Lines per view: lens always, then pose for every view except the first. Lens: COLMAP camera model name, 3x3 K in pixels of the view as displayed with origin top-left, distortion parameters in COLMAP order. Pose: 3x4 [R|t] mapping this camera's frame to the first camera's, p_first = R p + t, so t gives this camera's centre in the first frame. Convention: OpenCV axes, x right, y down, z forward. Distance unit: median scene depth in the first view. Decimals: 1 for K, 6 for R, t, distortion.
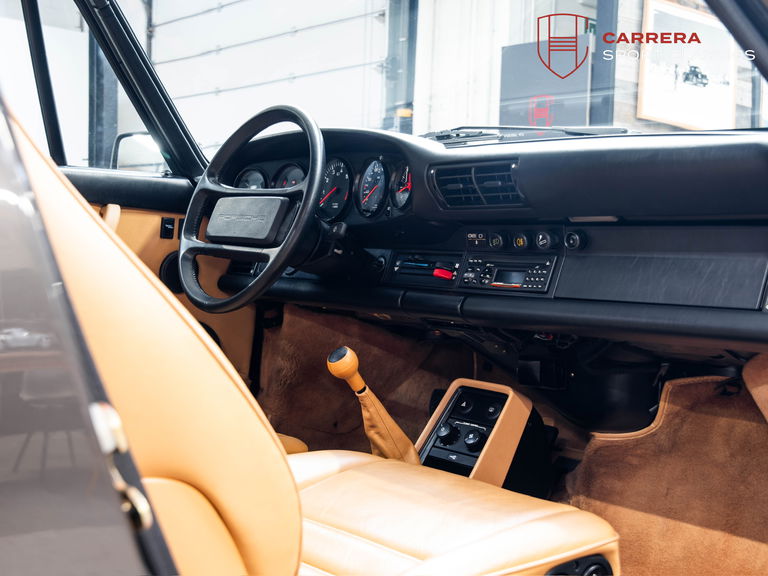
lens RADIAL K [[1042.8, 0, 384.0], [0, 1042.8, 288.0], [0, 0, 1]] dist [0.030251, 0.022542]
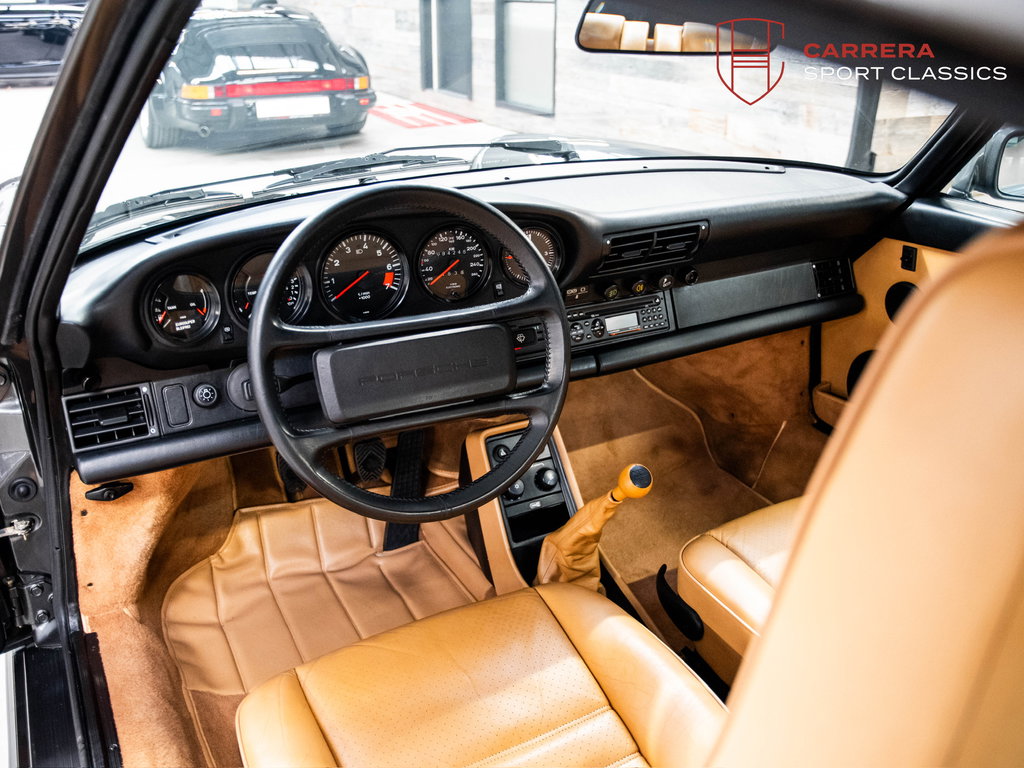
lens RADIAL K [[895.0, 0, 547.7], [0, 895.0, 382.5], [0, 0, 1]] dist [-0.070150, -0.001103]
pose [[0.164560, -0.422308, 0.891390, -0.662103], [0.030183, 0.905443, 0.423394, -0.313917], [-0.985905, -0.042769, 0.161746, 0.889745]]
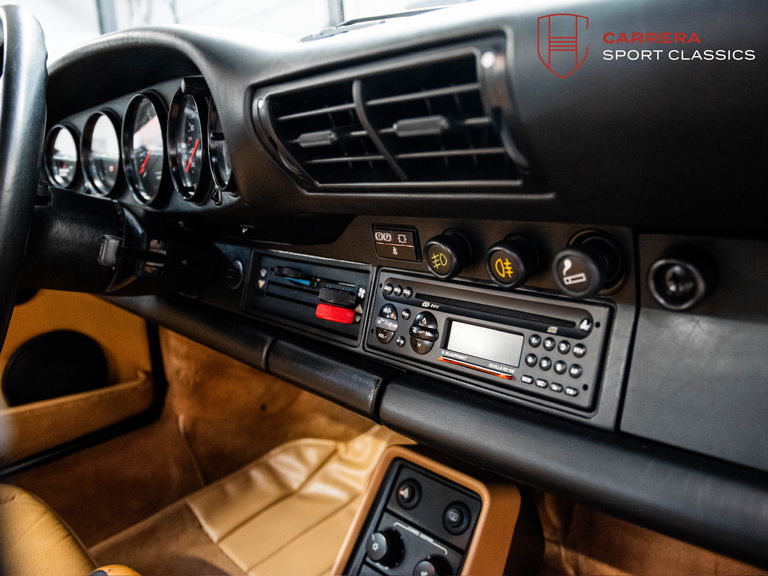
lens RADIAL K [[615.5, 0, 385.9], [0, 615.5, 320.6], [0, 0, 1]] dist [-0.113952, -0.003063]
pose [[0.992188, -0.122873, 0.021558, 0.075178], [0.113333, 0.960043, 0.255879, -0.083226], [-0.052137, -0.251437, 0.966468, 0.733175]]
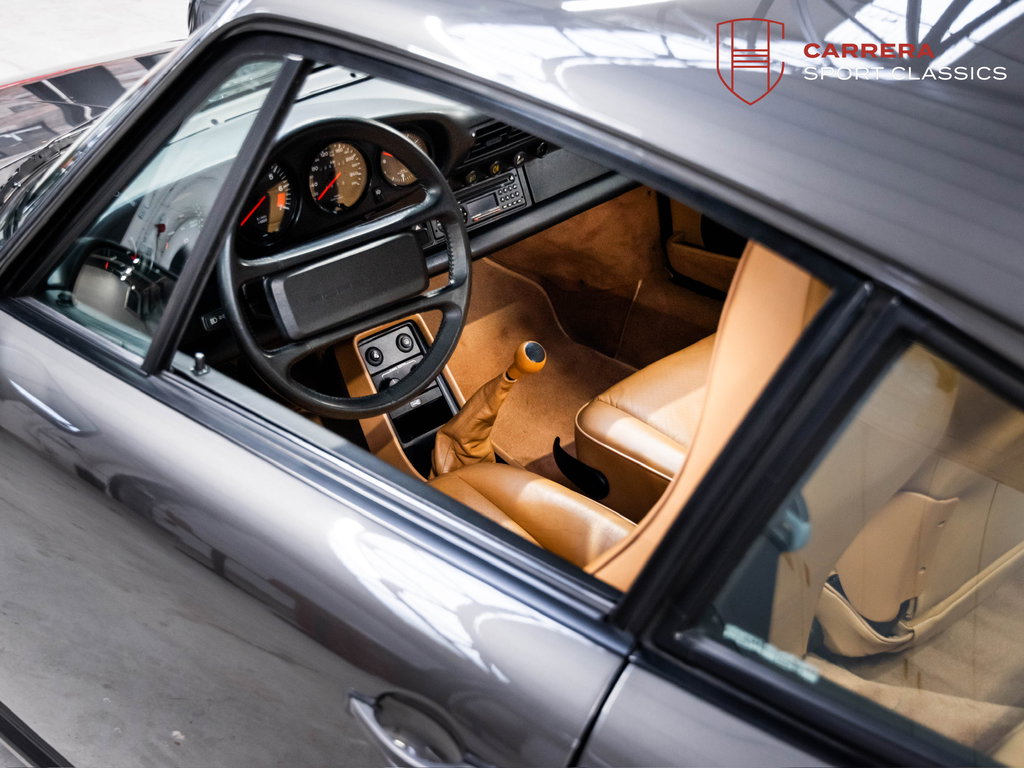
lens RADIAL K [[1481.7, 0, 512.0], [0, 1481.7, 384.0], [0, 0, 1]] dist [0.130446, -0.011154]
pose [[-0.090233, -0.509592, 0.855672, -1.146706], [0.063490, 0.854486, 0.515580, -0.575470], [-0.993895, 0.100849, -0.044749, 1.009418]]
